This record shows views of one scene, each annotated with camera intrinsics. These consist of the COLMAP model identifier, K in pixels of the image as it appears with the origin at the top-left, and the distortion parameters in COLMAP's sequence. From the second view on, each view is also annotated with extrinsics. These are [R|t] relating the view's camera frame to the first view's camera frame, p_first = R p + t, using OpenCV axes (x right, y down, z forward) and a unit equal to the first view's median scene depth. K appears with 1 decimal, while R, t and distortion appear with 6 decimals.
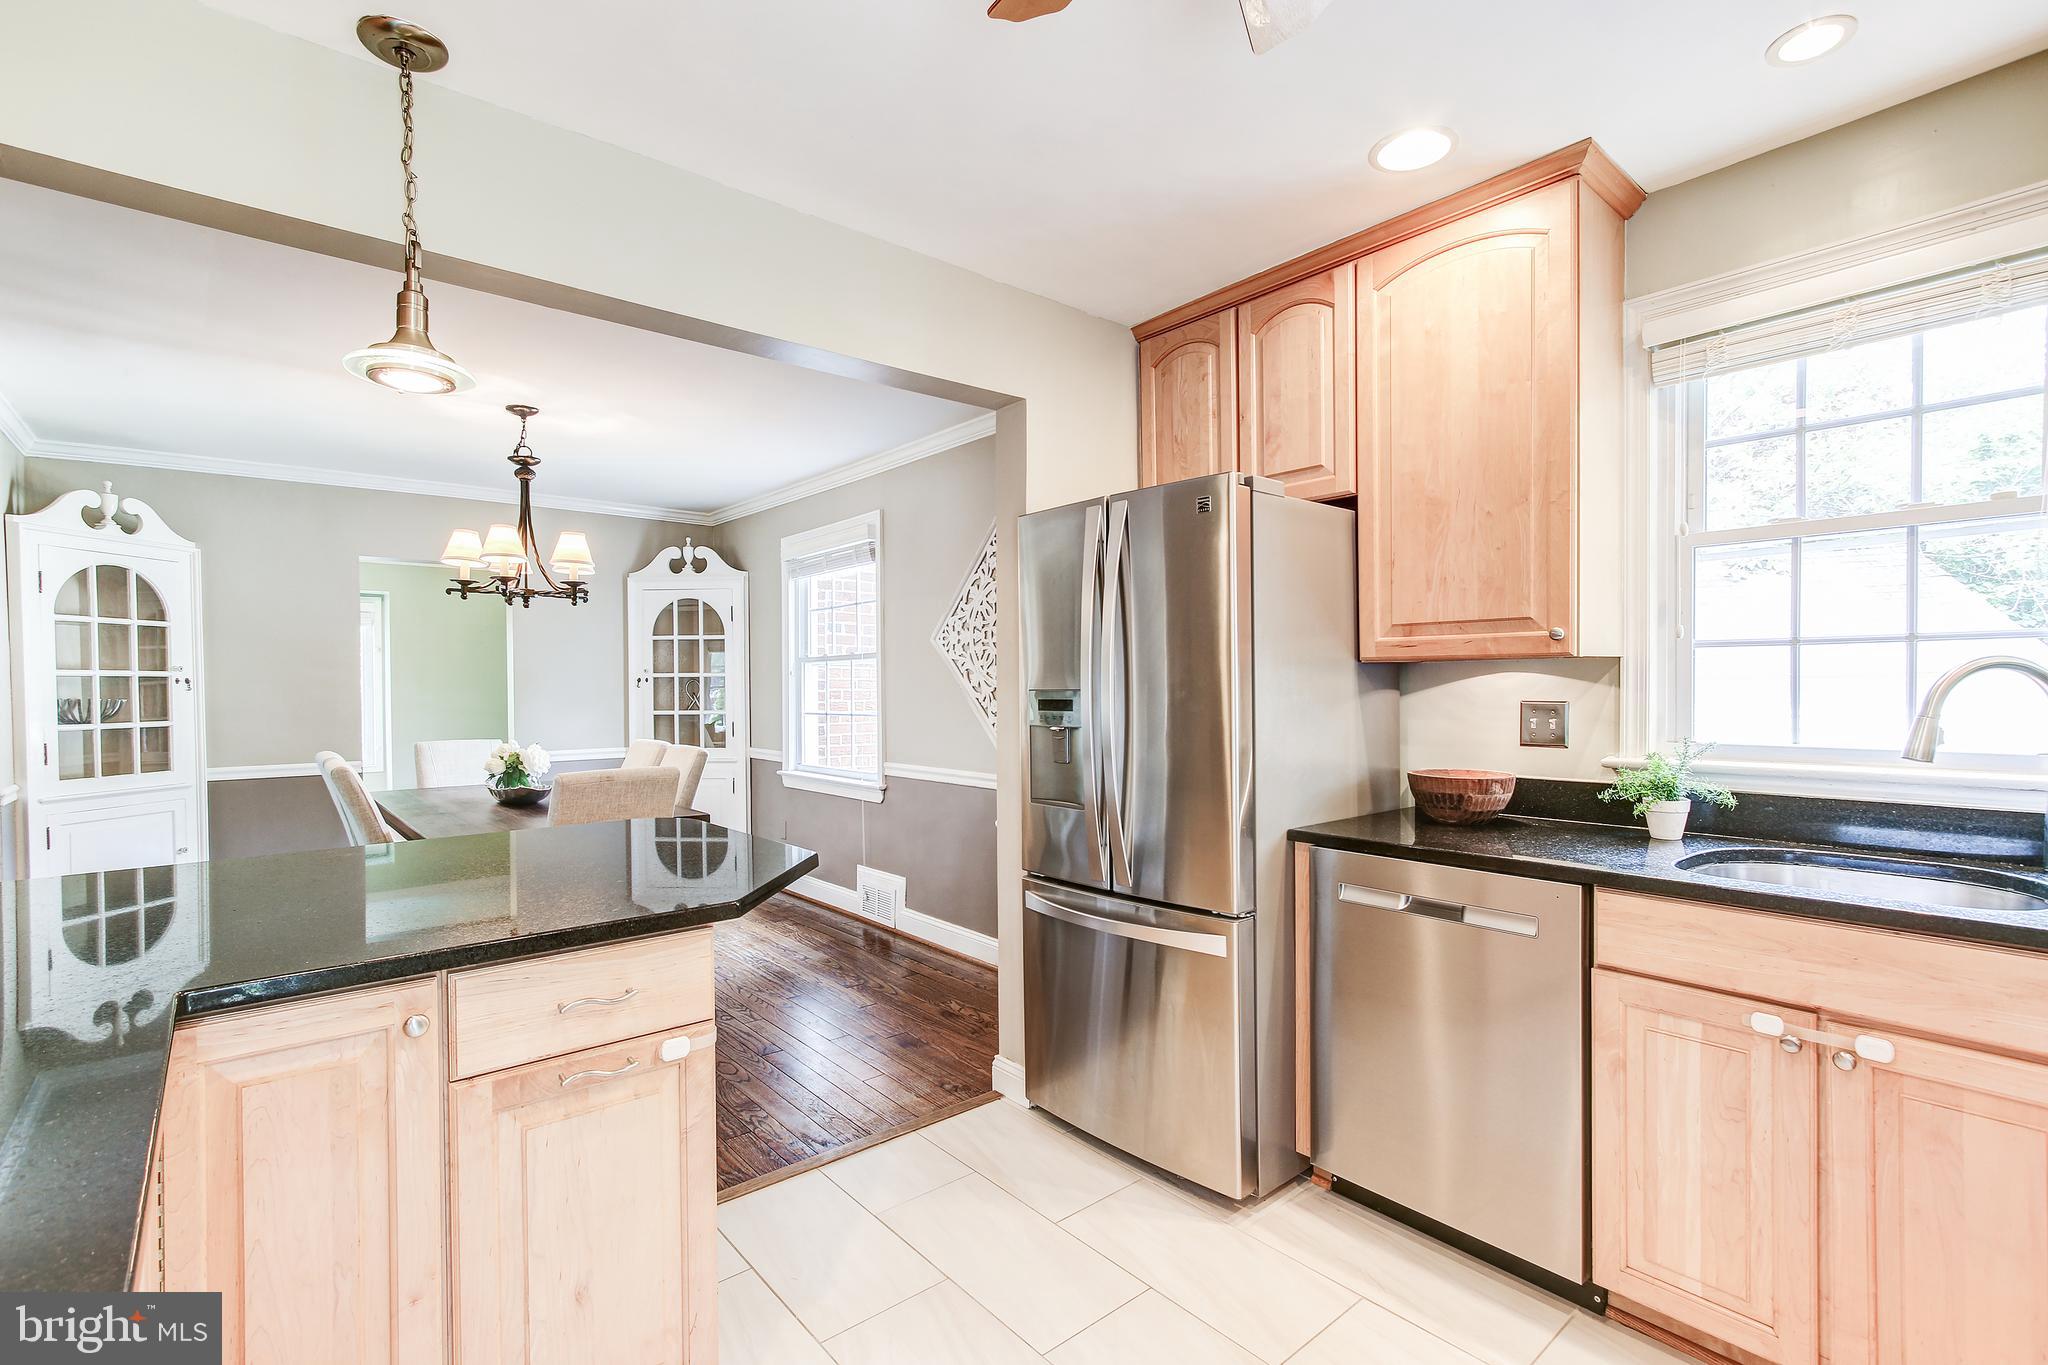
lens RADIAL K [[940.7, 0, 1028.9], [0, 940.7, 693.3], [0, 0, 1]] dist [-0.003538, 0.005857]
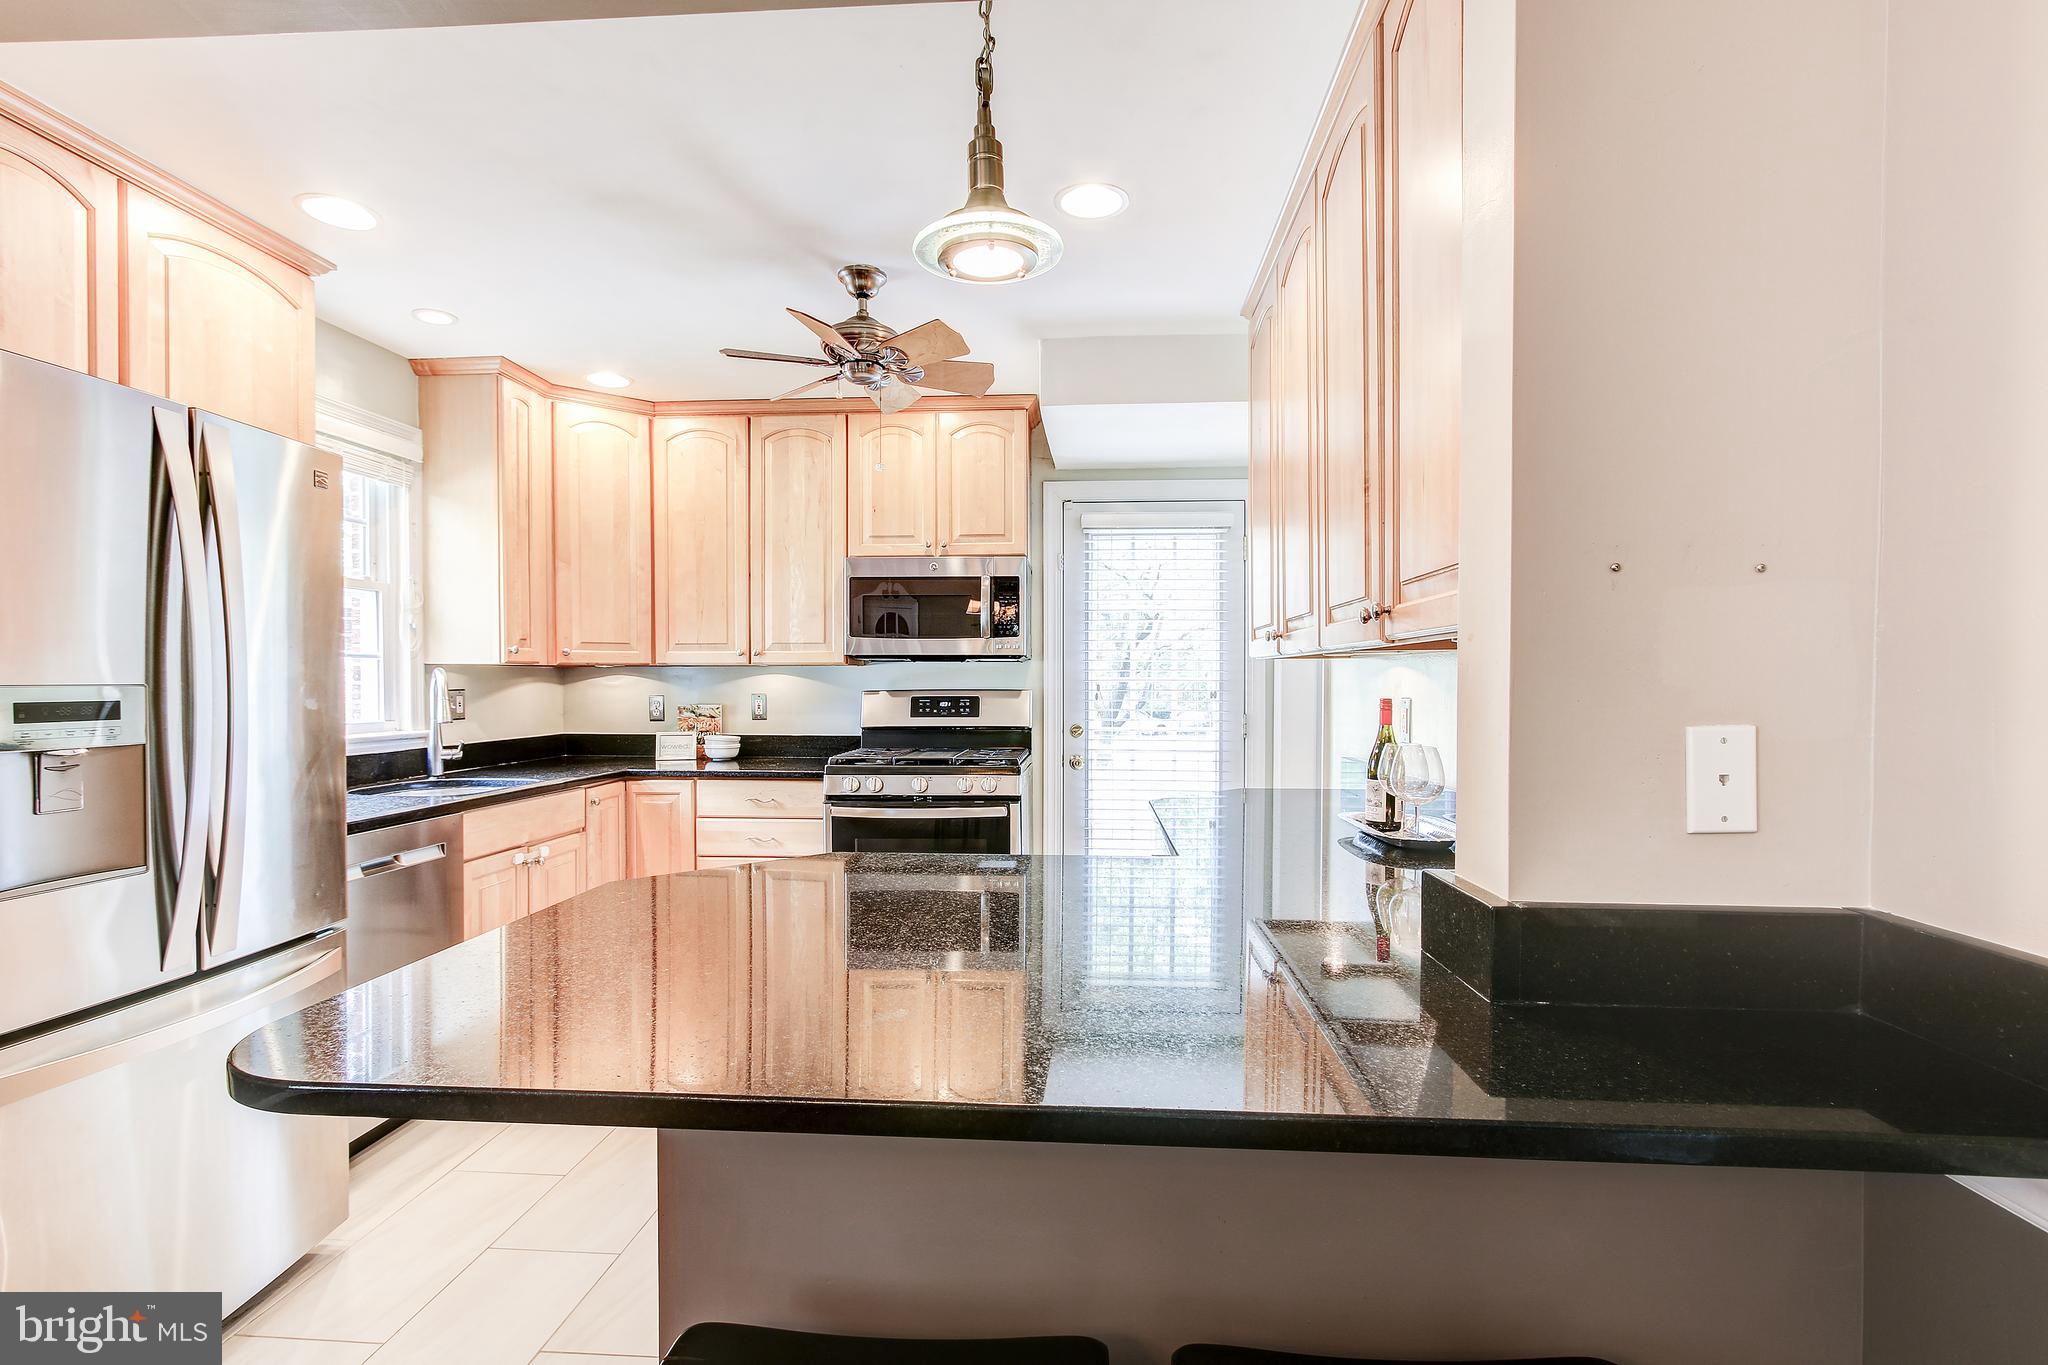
lens RADIAL K [[940.7, 0, 1028.9], [0, 940.7, 693.3], [0, 0, 1]] dist [-0.003538, 0.005857]
pose [[-0.720604, 0.001270, 0.693346, -0.996409], [0.011786, 0.999876, 0.010418, 0.004910], [-0.693247, 0.015679, -0.720530, 1.270110]]
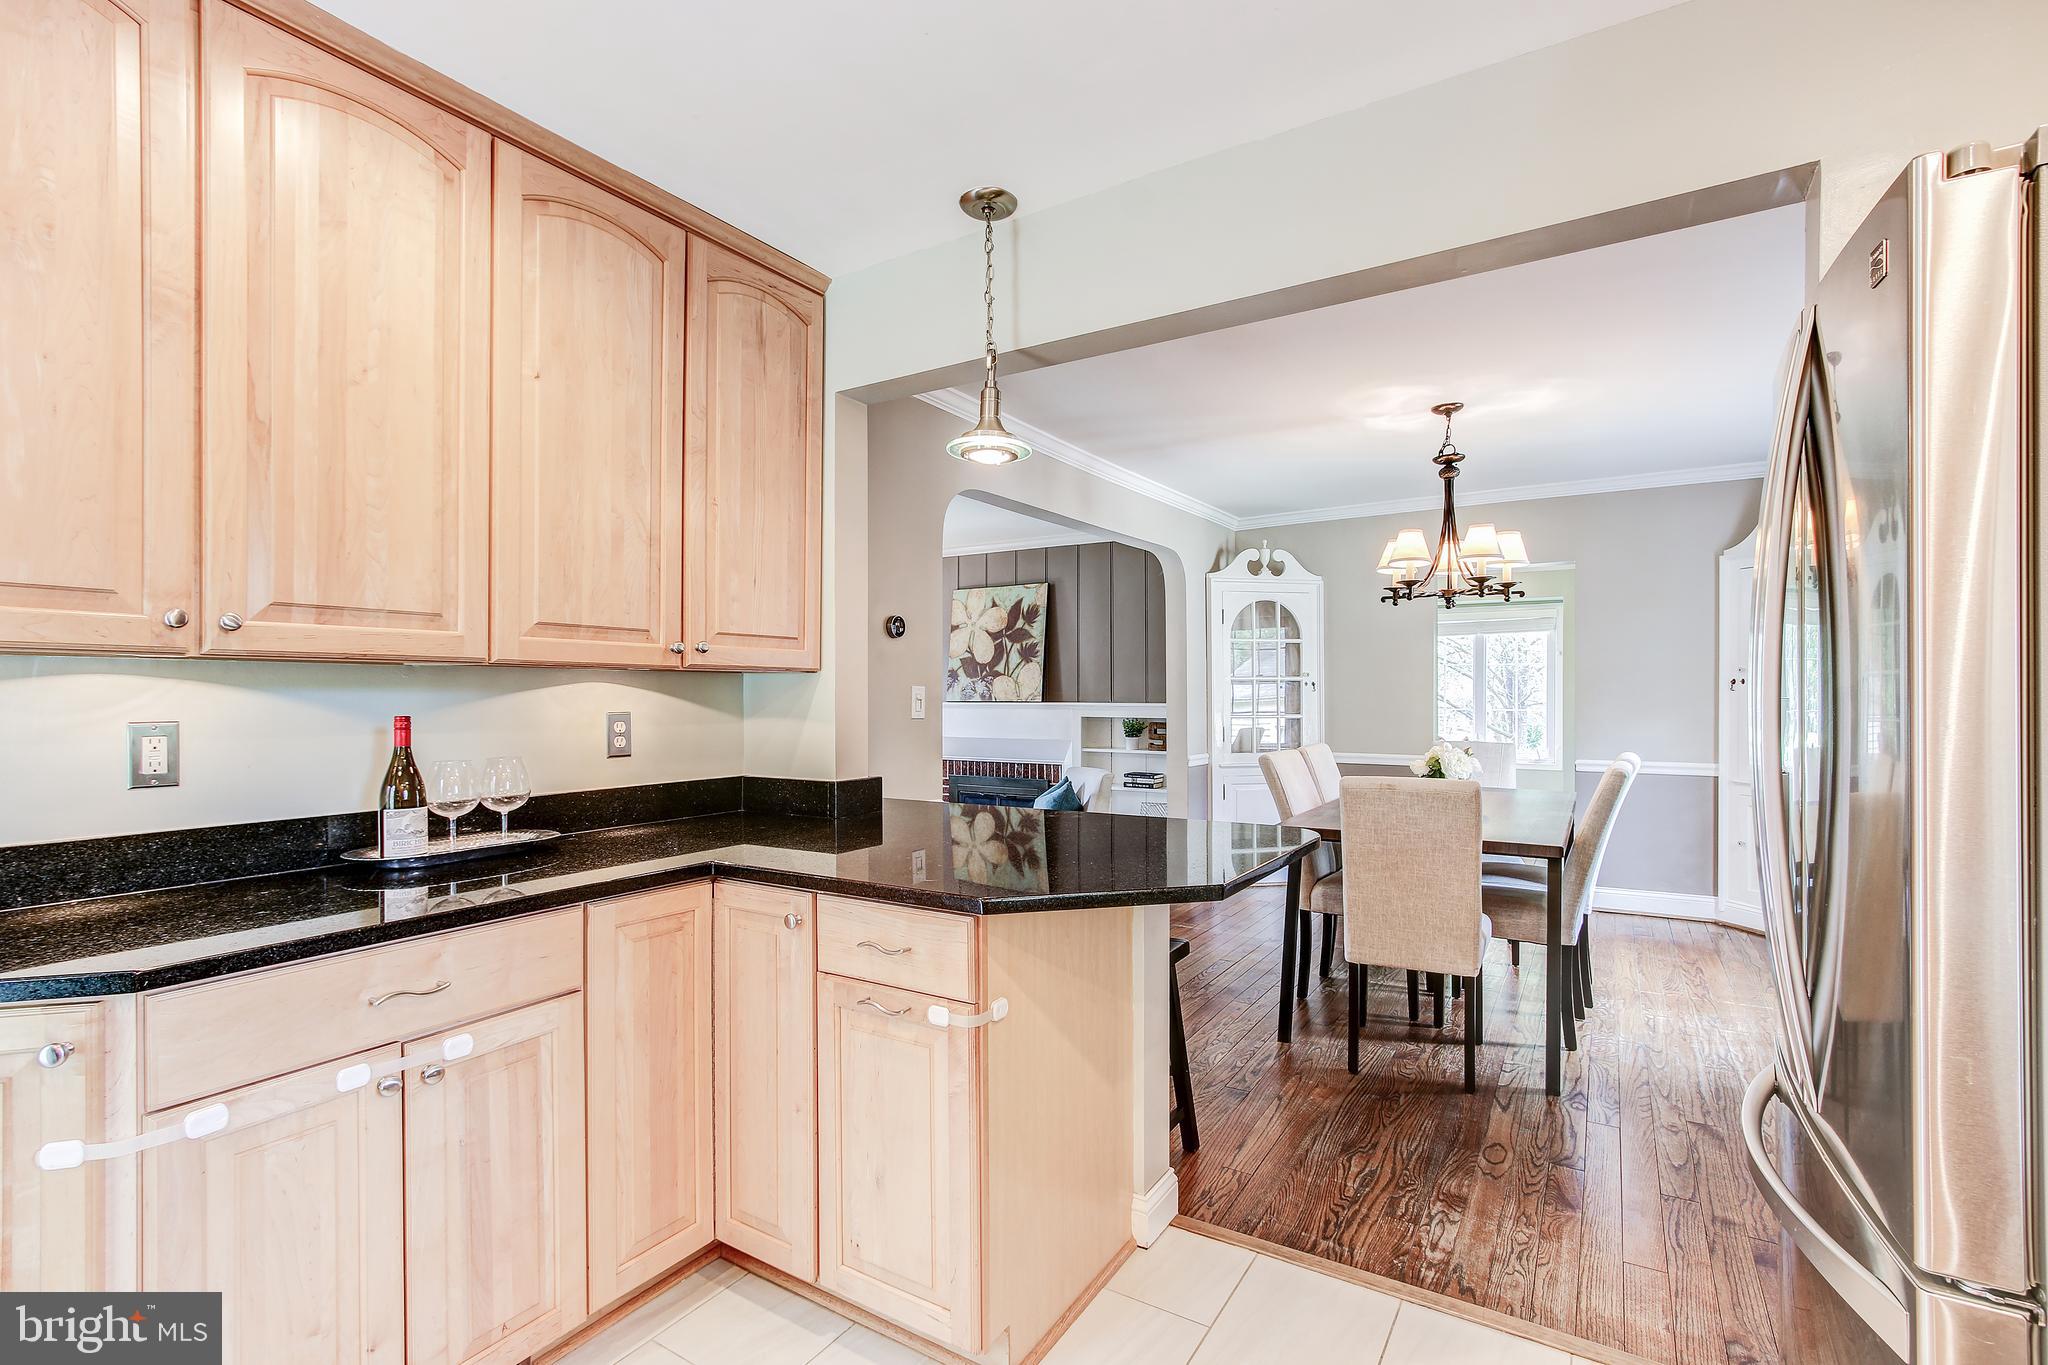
lens RADIAL K [[940.7, 0, 1028.9], [0, 940.7, 693.3], [0, 0, 1]] dist [-0.003538, 0.005857]
pose [[0.303318, 0.007889, -0.952857, 0.514979], [-0.009636, 0.999940, 0.005211, -0.007156], [0.952841, 0.007601, 0.303376, 0.549049]]
